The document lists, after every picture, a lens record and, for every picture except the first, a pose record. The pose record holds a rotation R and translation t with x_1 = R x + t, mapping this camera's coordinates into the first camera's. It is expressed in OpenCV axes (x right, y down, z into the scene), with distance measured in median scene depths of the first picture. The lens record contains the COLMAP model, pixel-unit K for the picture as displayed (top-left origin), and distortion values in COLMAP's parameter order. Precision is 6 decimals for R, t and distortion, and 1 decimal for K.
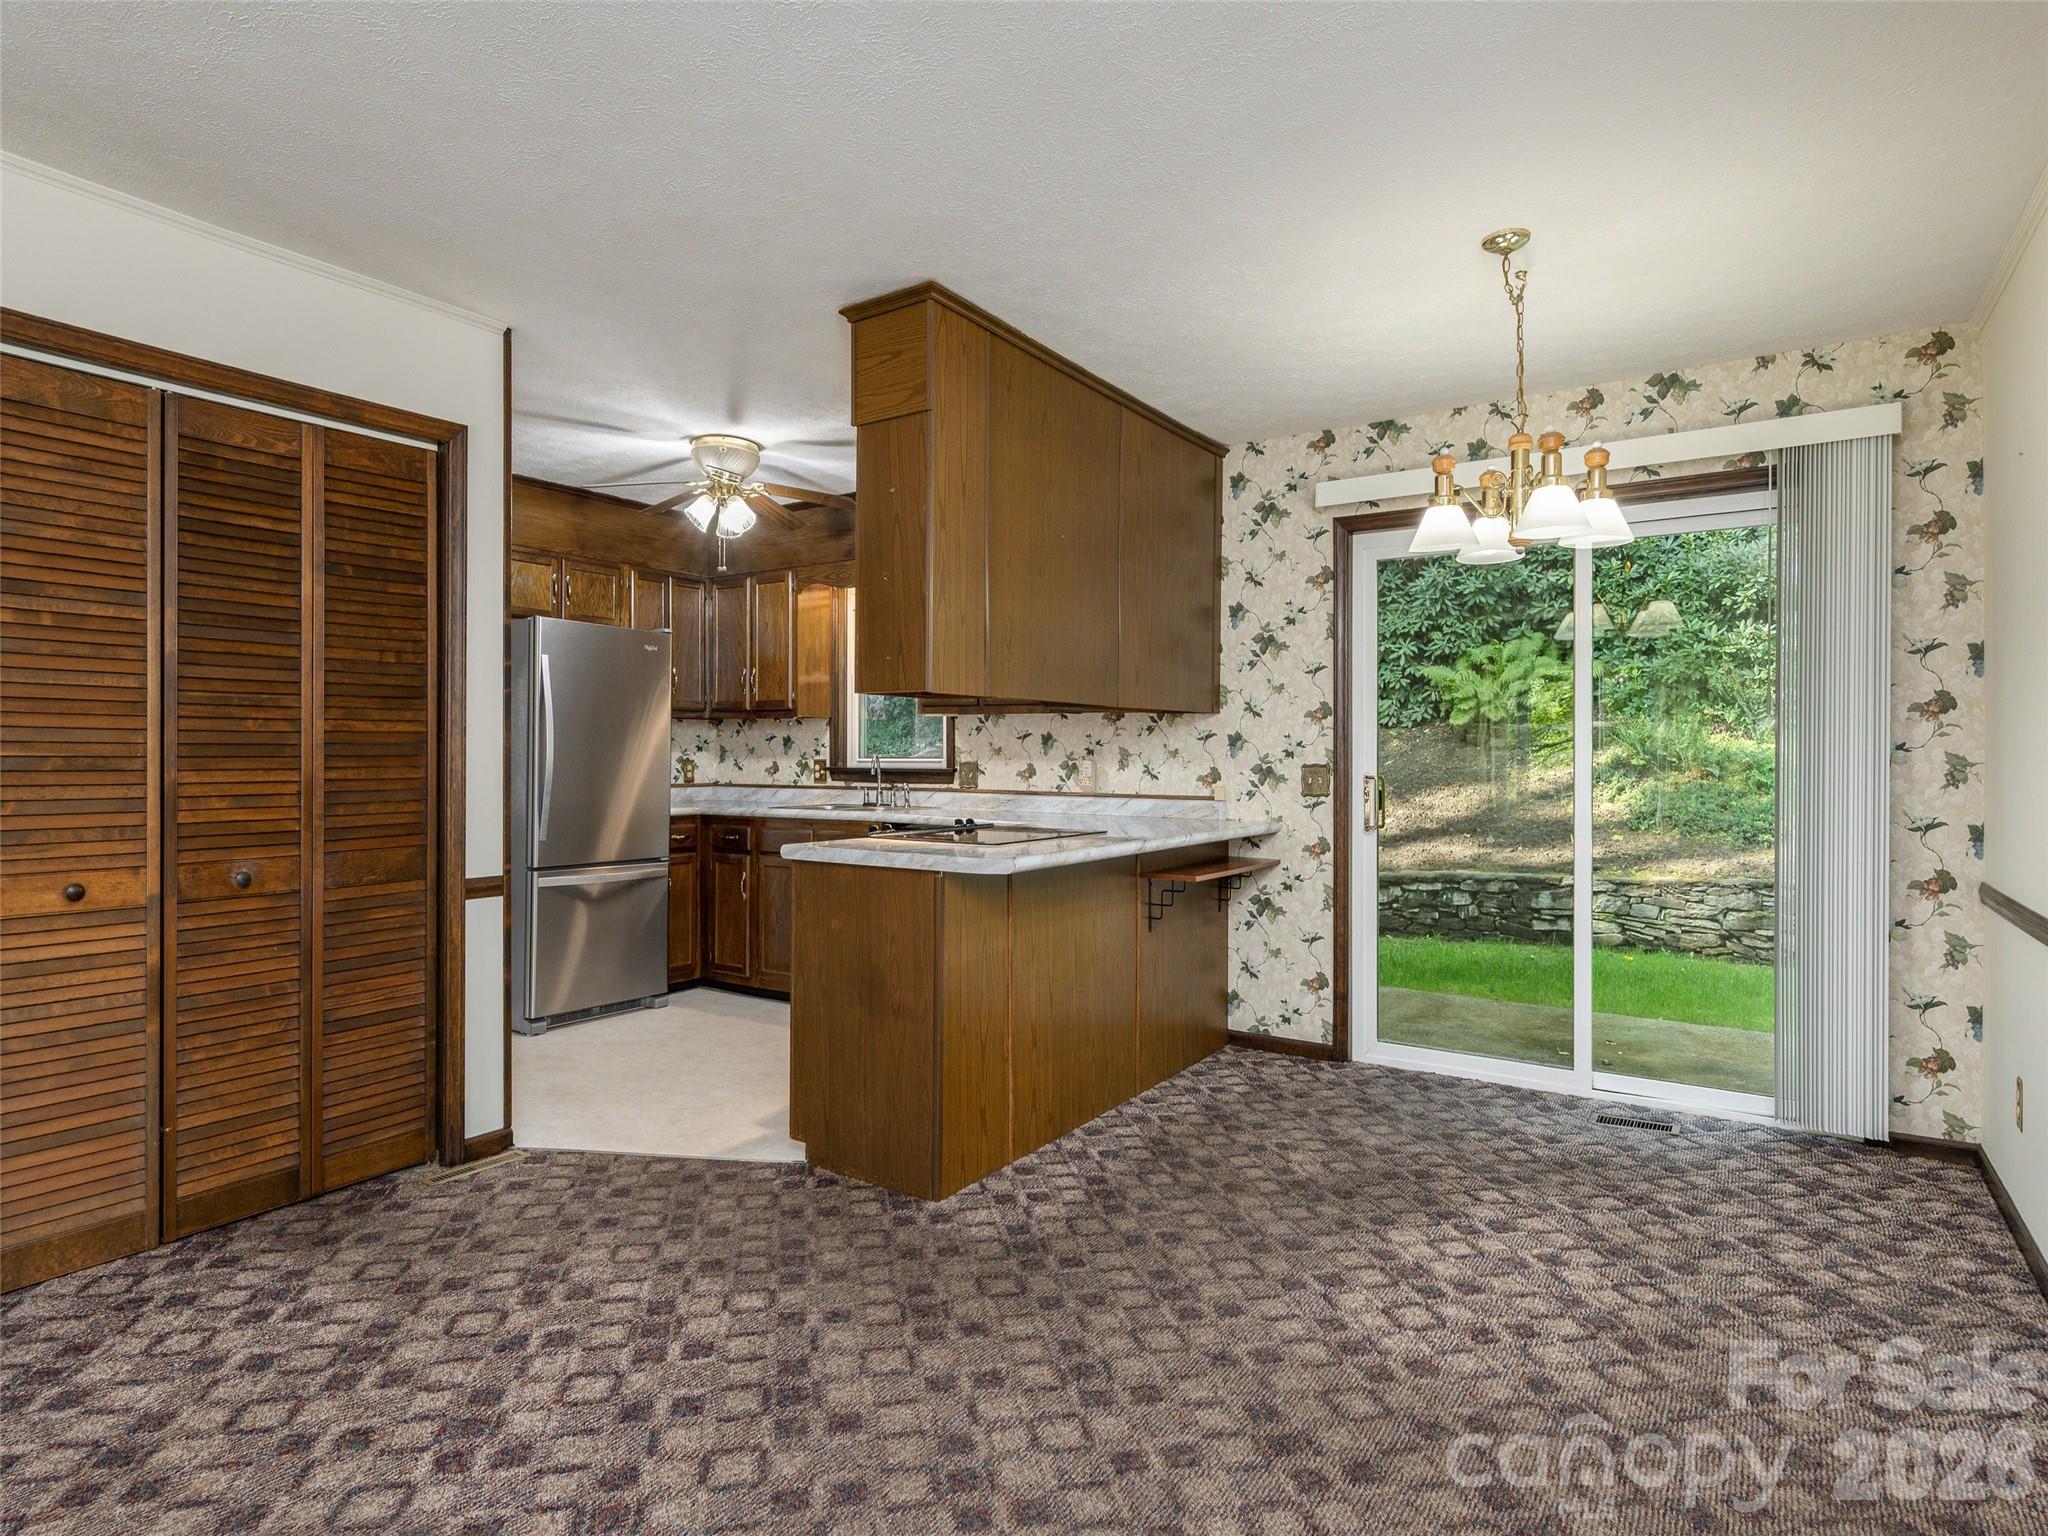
lens RADIAL K [[1106.6, 0, 986.9], [0, 1106.6, 754.1], [0, 0, 1]] dist [0.004262, -0.001321]
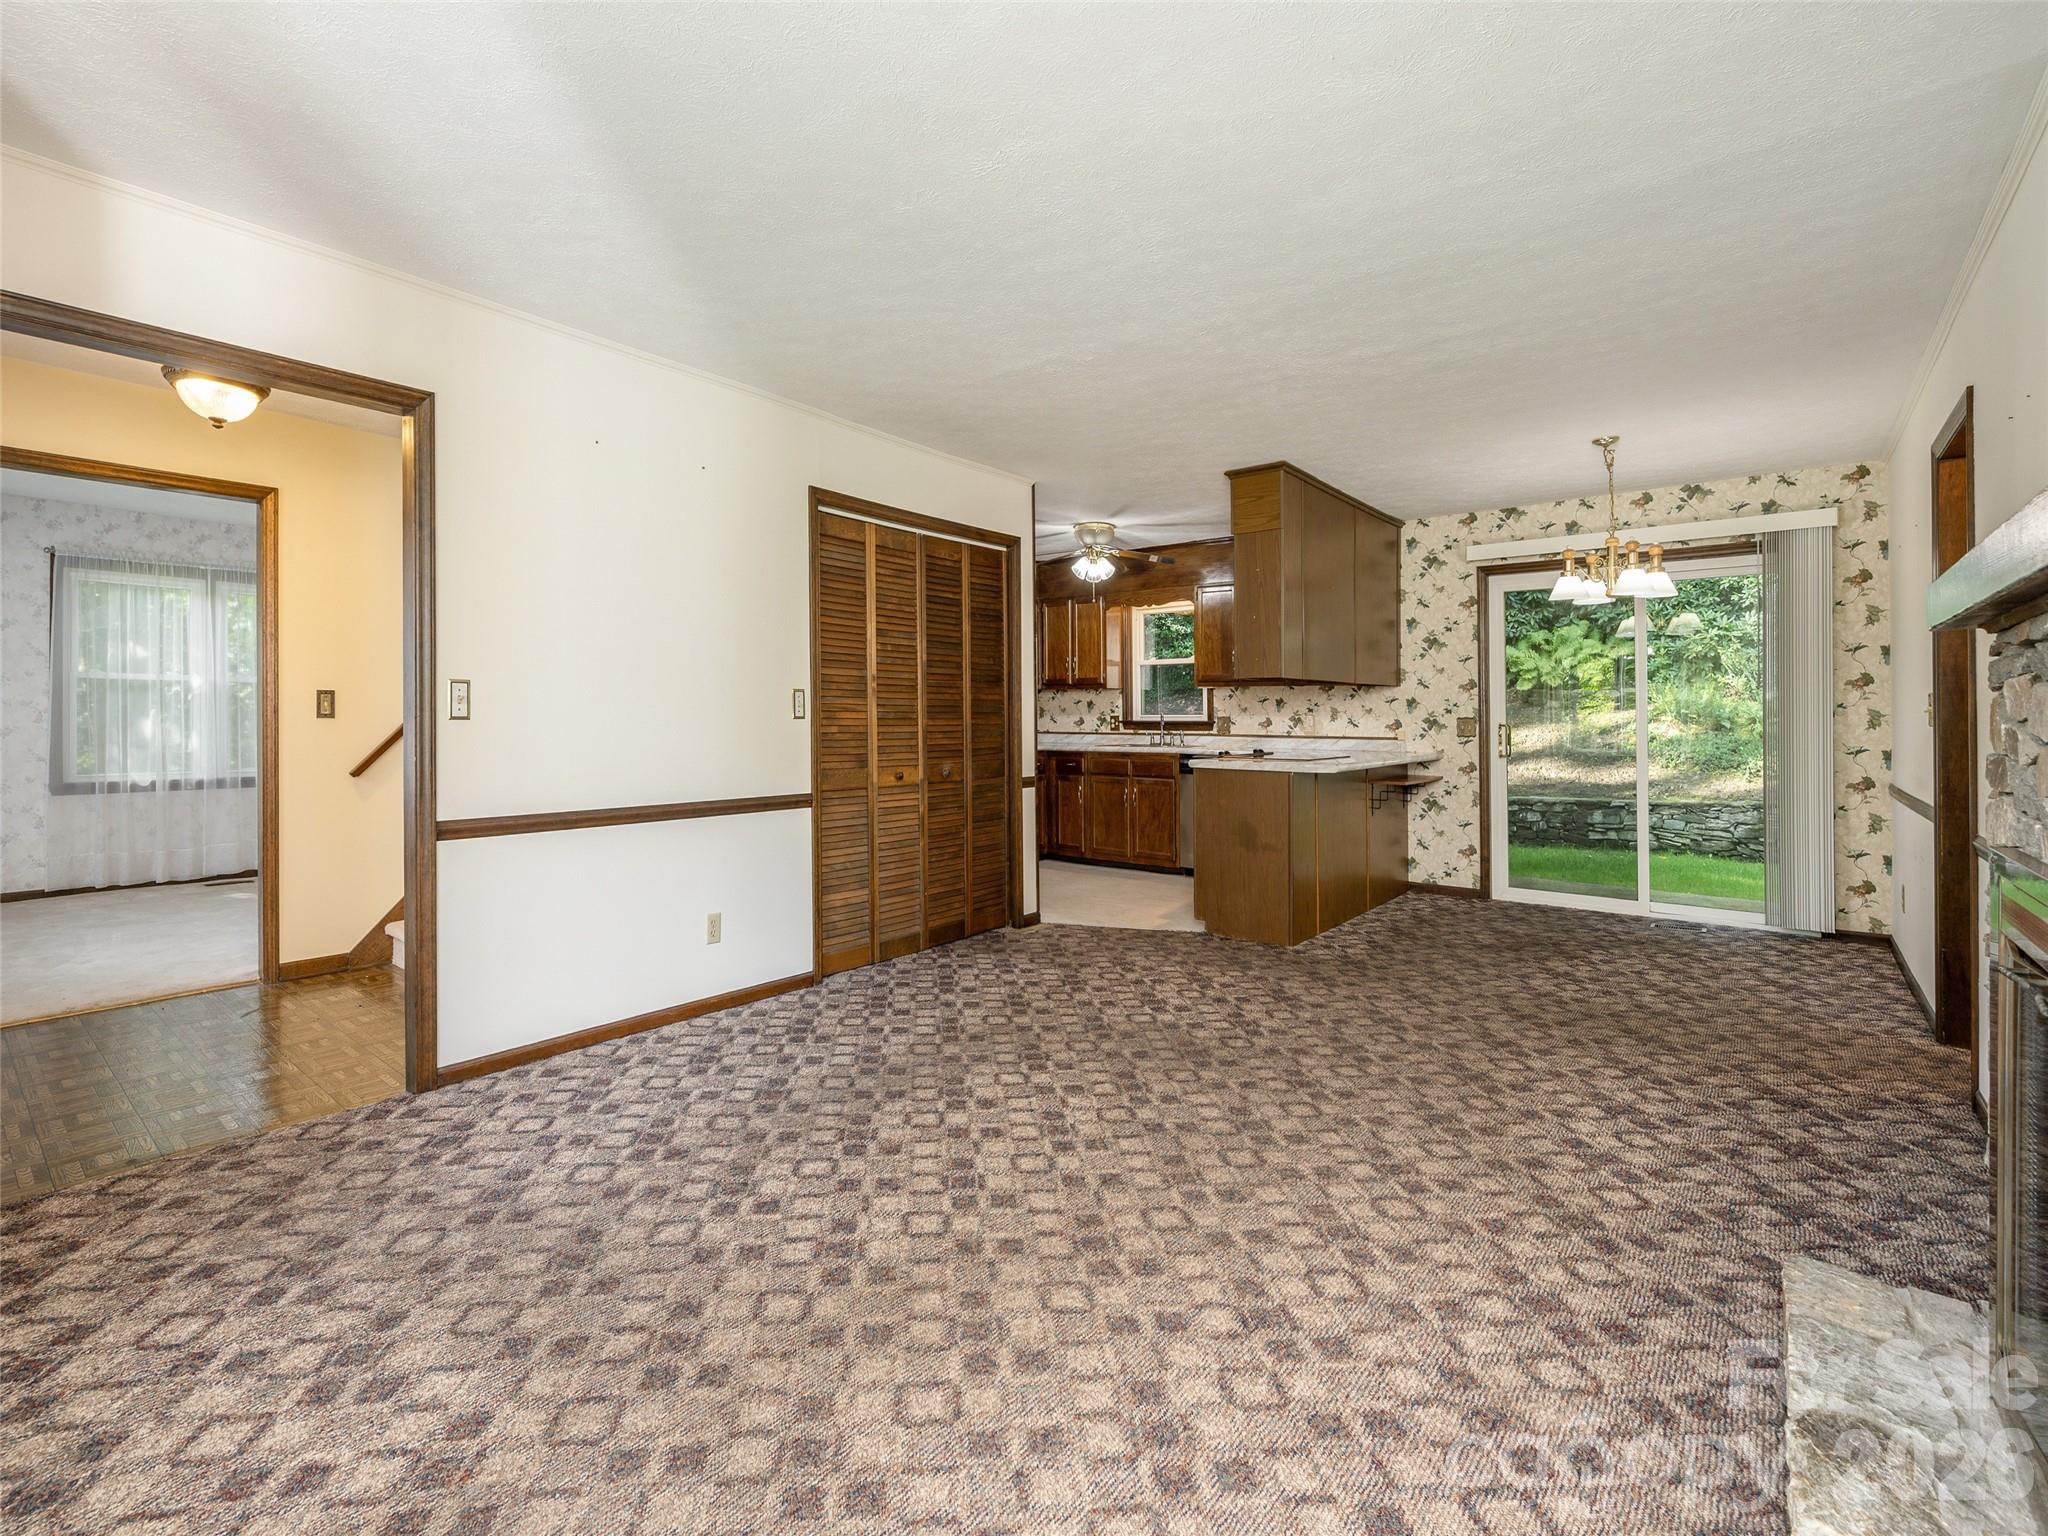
lens RADIAL K [[903.6, 0, 1017.2], [0, 903.6, 702.9], [0, 0, 1]] dist [0.001167, 0.000475]
pose [[0.996282, -0.002589, -0.086119, -0.262044], [0.001493, 0.999917, -0.012790, 0.004330], [0.086145, 0.012614, 0.996203, -0.406509]]
